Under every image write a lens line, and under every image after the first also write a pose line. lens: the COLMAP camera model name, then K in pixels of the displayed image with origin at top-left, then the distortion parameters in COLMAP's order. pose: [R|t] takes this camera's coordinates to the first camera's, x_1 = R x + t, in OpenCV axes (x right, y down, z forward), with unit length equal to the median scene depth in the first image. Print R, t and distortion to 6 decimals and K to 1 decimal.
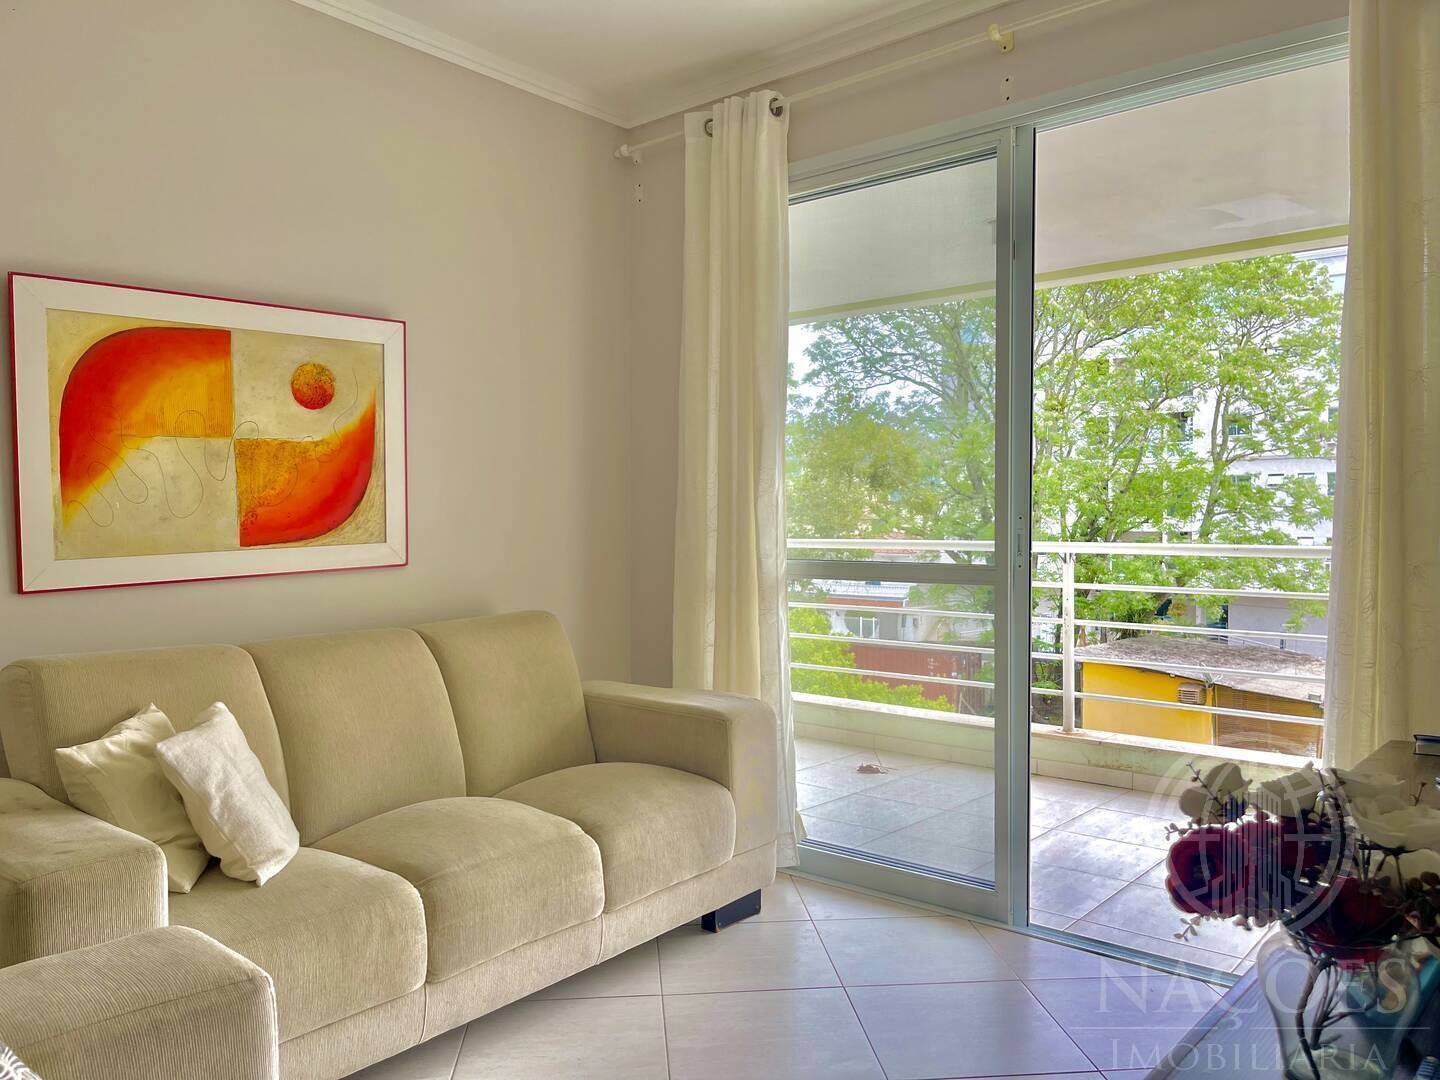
lens RADIAL K [[1075.4, 0, 719.4], [0, 1075.4, 555.6], [0, 0, 1]] dist [0.011021, 0.002805]
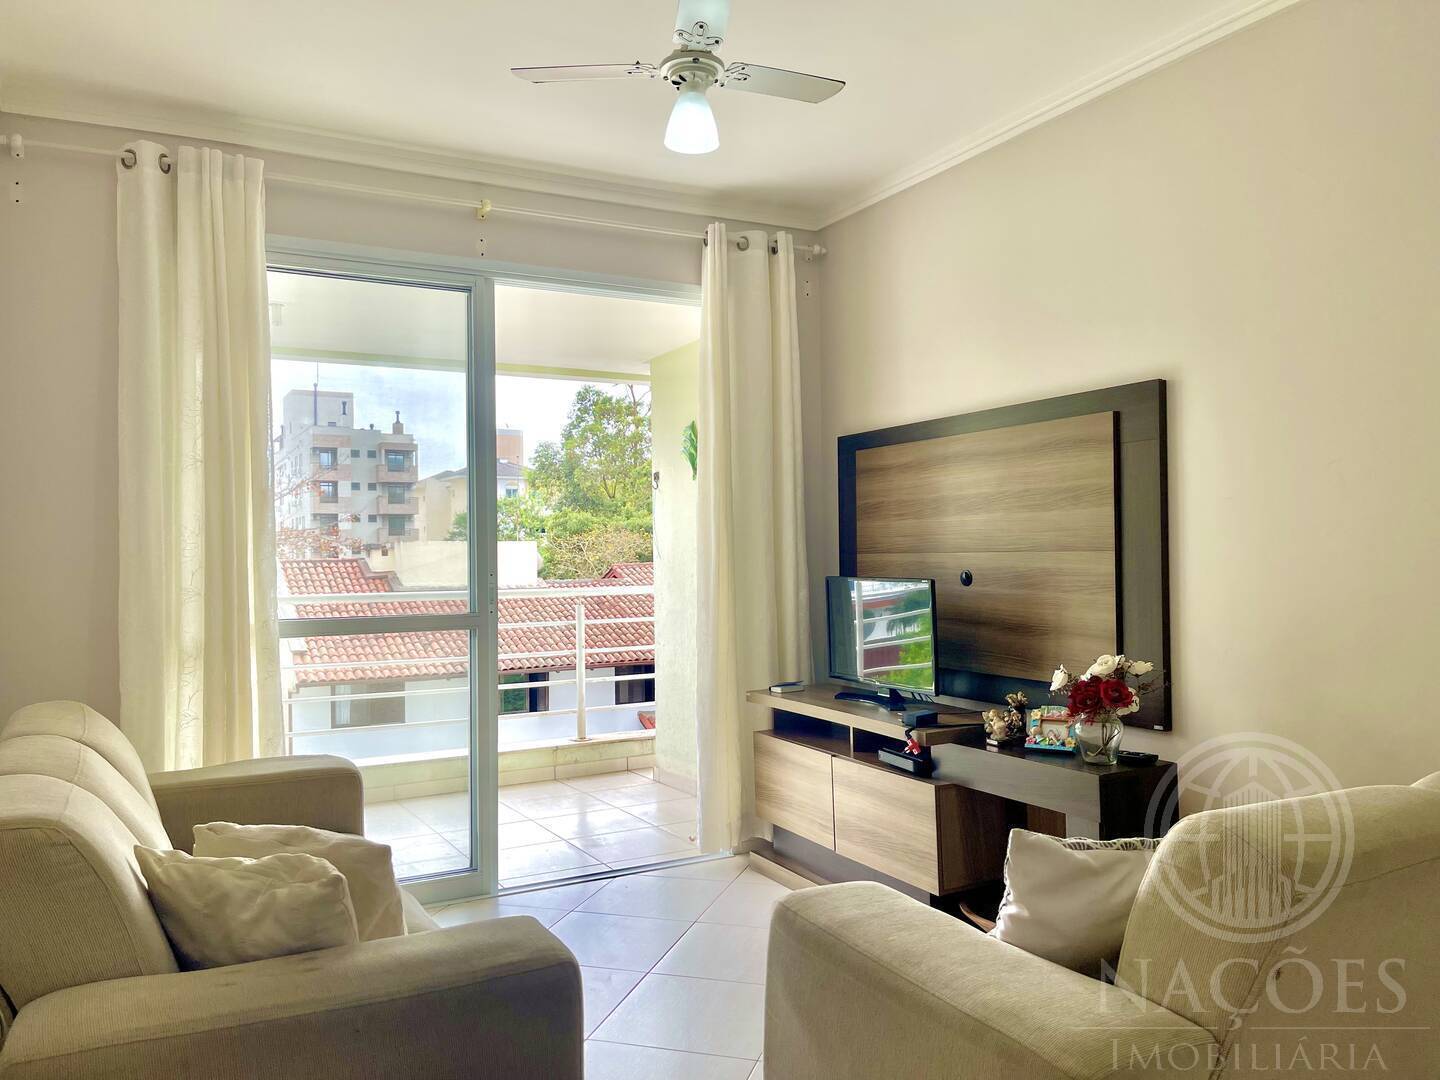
lens RADIAL K [[1094.8, 0, 720.0], [0, 1094.8, 540.0], [0, 0, 1]] dist [0.058839, -0.074016]
pose [[0.362617, 0.010603, 0.931878, -0.055764], [0.043661, 0.998644, -0.028352, -0.001716], [-0.930915, 0.050967, 0.361662, 0.017031]]
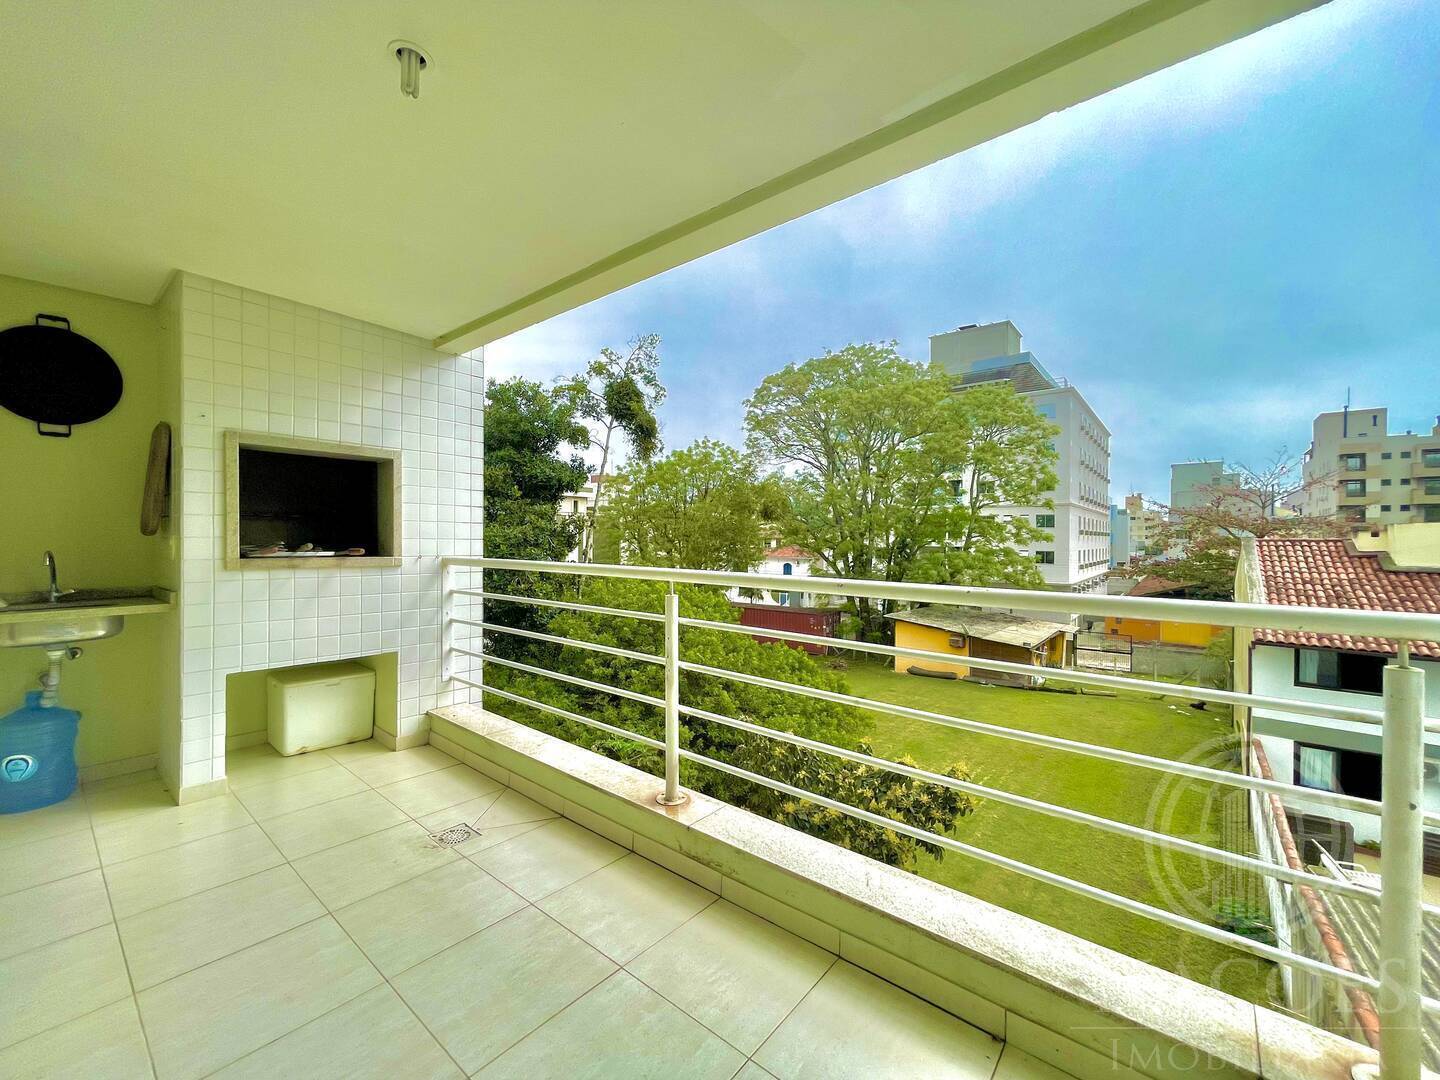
lens RADIAL K [[575.4, 0, 716.8], [0, 575.4, 539.3], [0, 0, 1]] dist [-0.002005, -0.000156]
pose [[0.999946, 0.010076, 0.002598, 0.038808], [-0.009992, 0.999482, -0.030588, -0.002284], [-0.002905, 0.030560, 0.999529, 0.060637]]
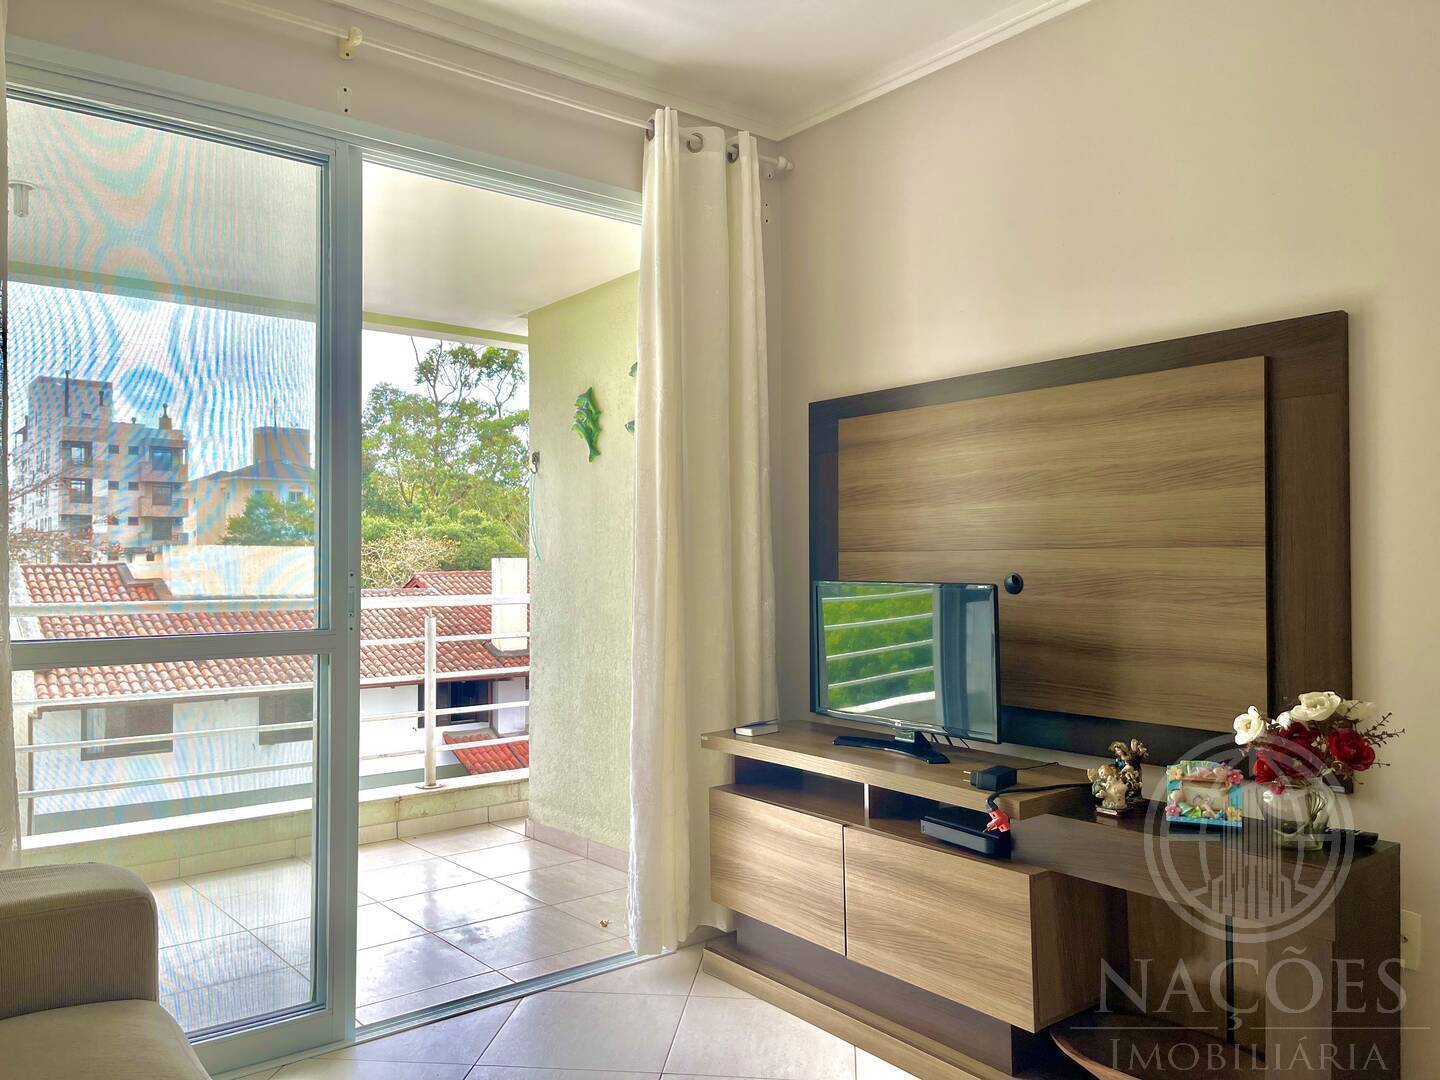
lens RADIAL K [[1094.8, 0, 720.0], [0, 1094.8, 540.0], [0, 0, 1]] dist [0.058839, -0.074016]
pose [[0.186562, 0.023972, 0.982151, -0.037102], [0.036158, 0.998857, -0.031248, -0.001512], [-0.981778, 0.041343, 0.185482, 0.034210]]
